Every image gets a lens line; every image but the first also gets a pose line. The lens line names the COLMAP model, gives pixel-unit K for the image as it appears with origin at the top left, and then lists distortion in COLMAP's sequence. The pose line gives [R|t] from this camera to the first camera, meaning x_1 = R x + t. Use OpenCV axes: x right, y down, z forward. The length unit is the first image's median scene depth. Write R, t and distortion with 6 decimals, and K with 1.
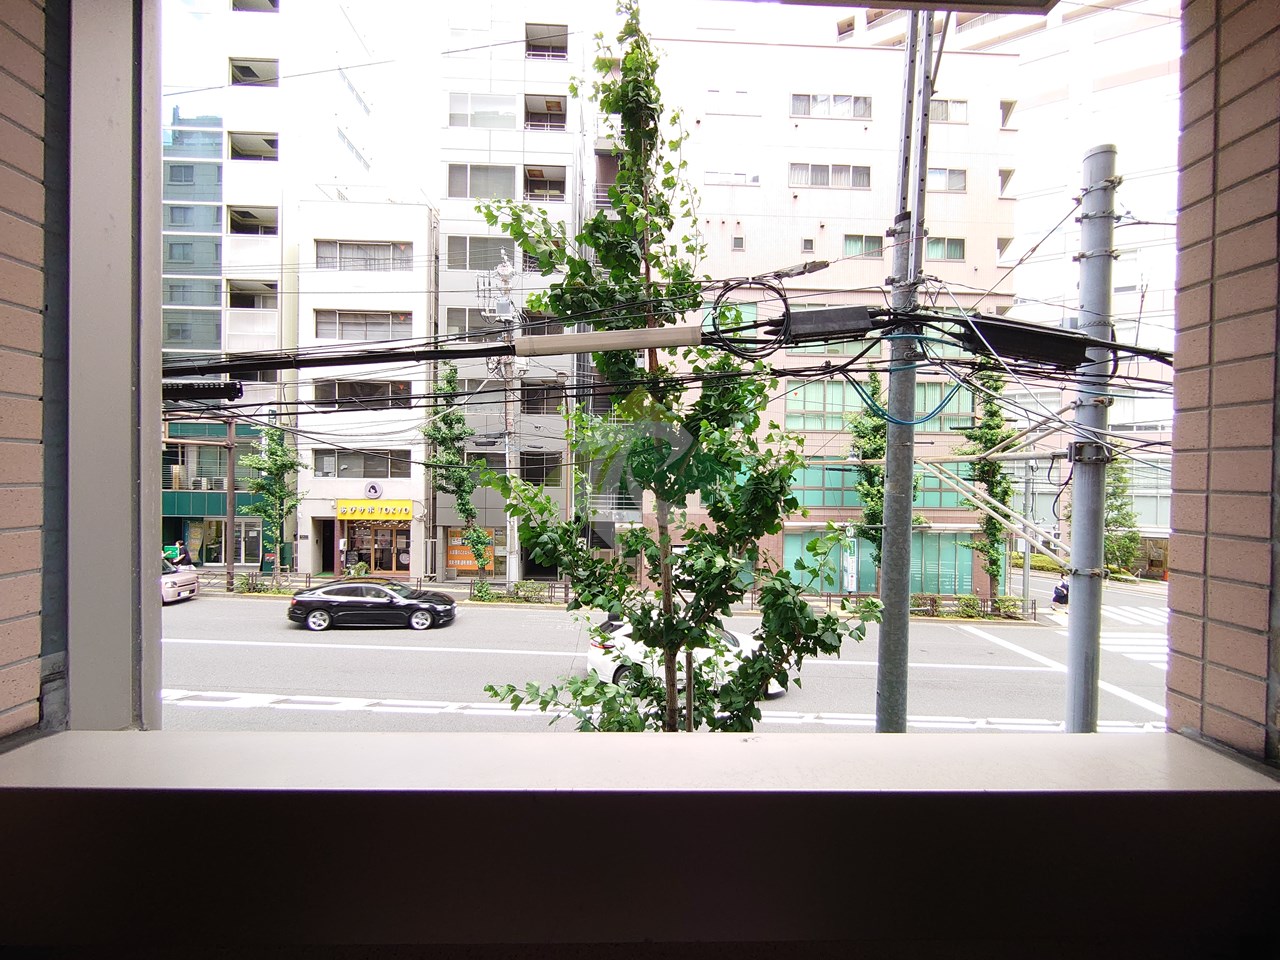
lens RADIAL K [[556.7, 0, 643.1], [0, 556.7, 475.4], [0, 0, 1]] dist [0.004010, -0.002863]
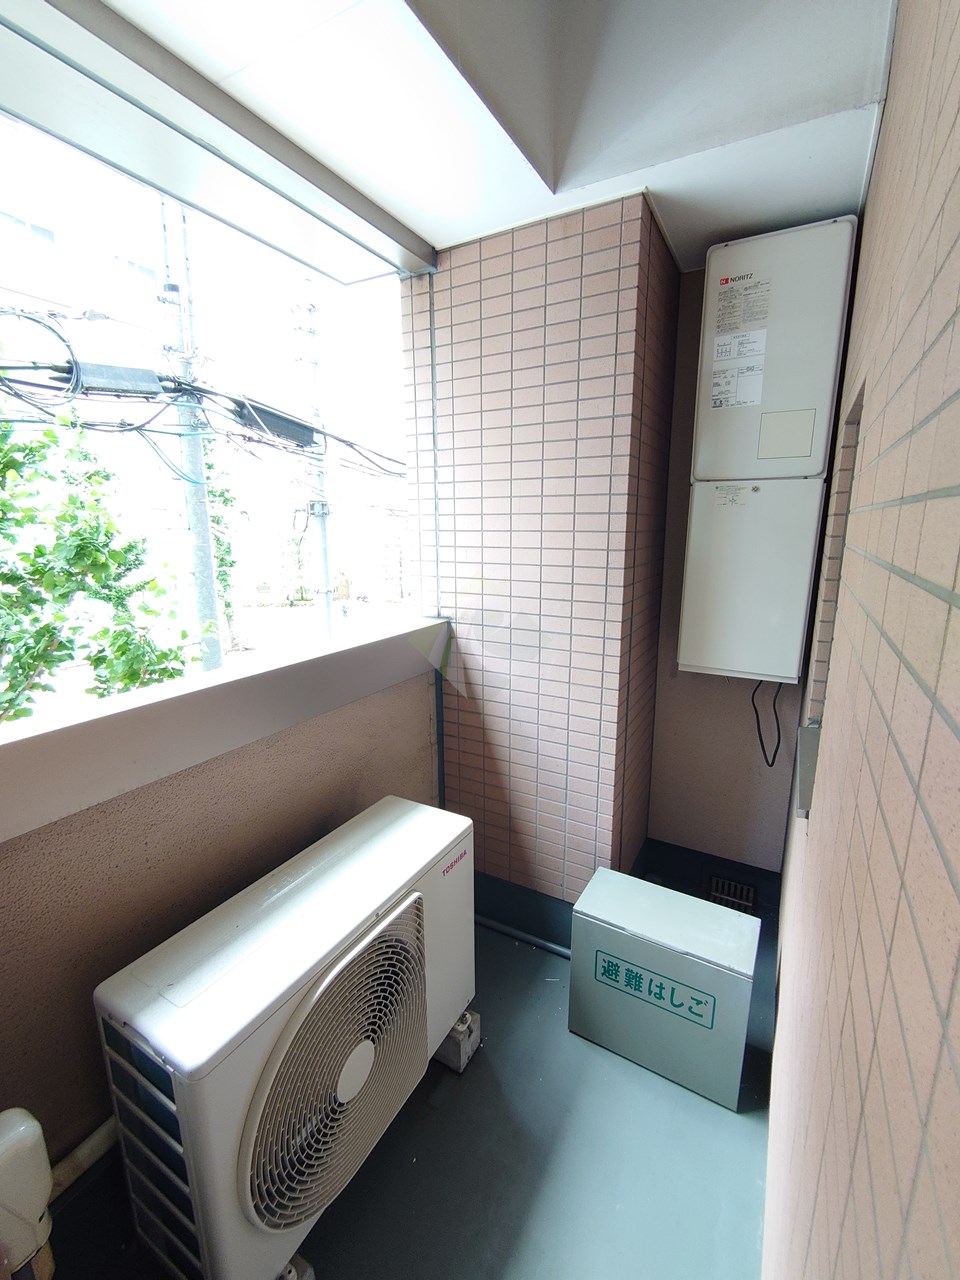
lens RADIAL K [[556.7, 0, 478.3], [0, 556.7, 639.6], [0, 0, 1]] dist [0.004010, -0.002863]
pose [[0.535479, -0.189773, 0.822951, -0.257791], [0.022945, 0.977336, 0.210444, -0.001968], [-0.844237, -0.093806, 0.527698, -0.165302]]
